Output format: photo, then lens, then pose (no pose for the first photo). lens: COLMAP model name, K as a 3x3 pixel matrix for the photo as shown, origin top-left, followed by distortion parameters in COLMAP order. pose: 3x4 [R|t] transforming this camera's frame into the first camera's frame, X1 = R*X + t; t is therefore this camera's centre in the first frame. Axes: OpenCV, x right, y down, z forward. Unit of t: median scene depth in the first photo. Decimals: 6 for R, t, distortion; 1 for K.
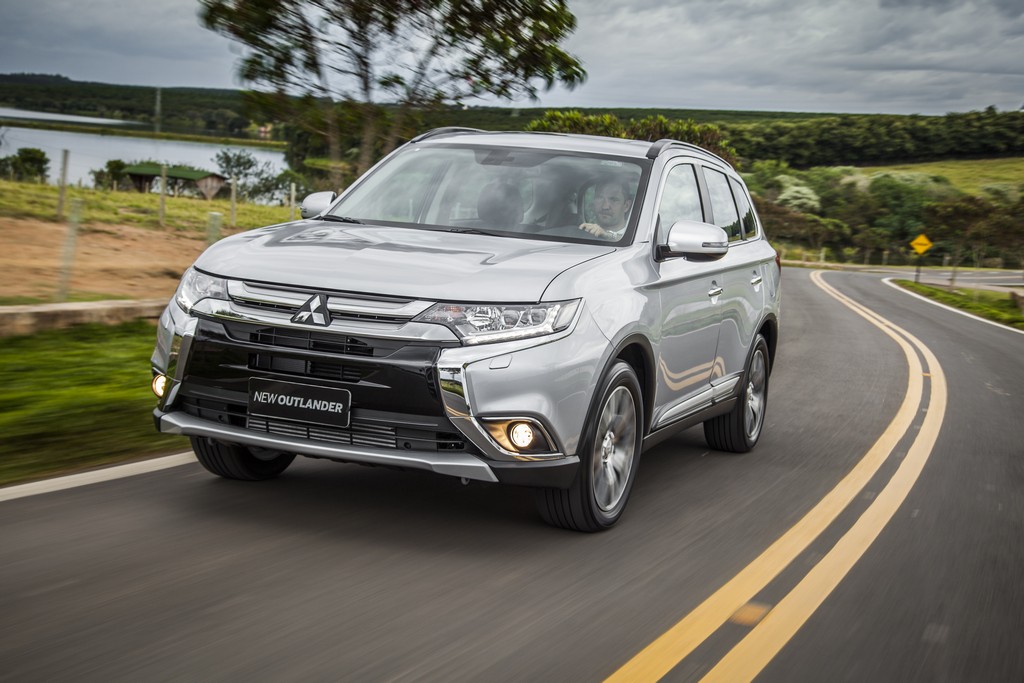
lens RADIAL K [[1422.6, 0, 512.0], [0, 1422.6, 341.5], [0, 0, 1]] dist [0.162633, -0.008100]
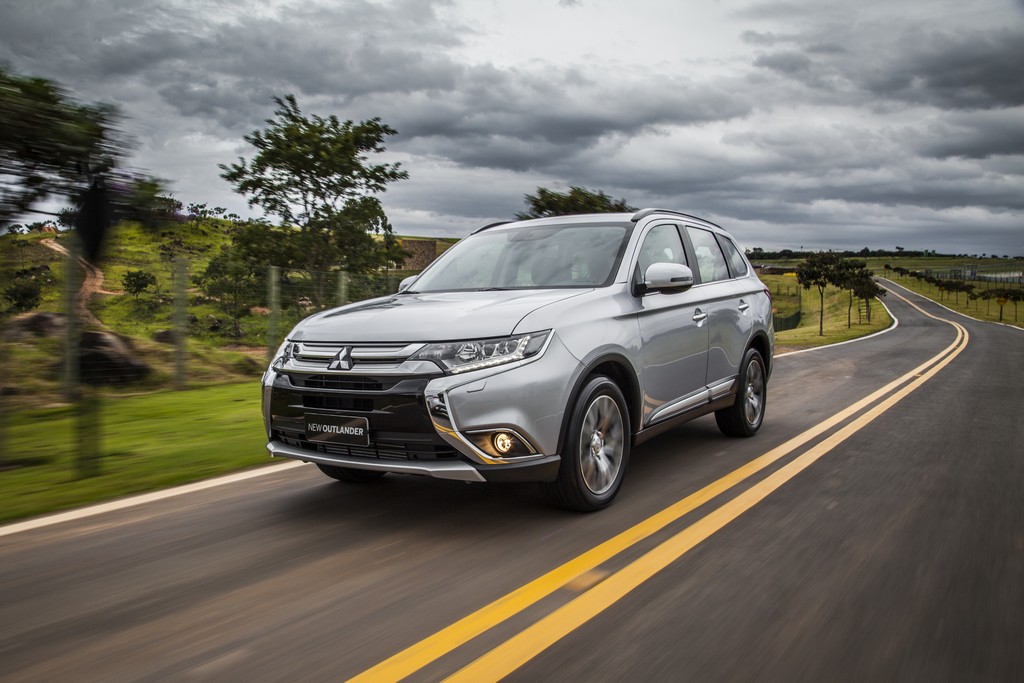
lens RADIAL K [[821.1, 0, 478.3], [0, 821.1, 351.5], [0, 0, 1]] dist [-0.002458, -0.002296]
pose [[0.967832, -0.097308, -0.232018, 0.158072], [0.089878, 0.995049, -0.042411, 0.014776], [0.234997, 0.020193, 0.971786, 0.291615]]
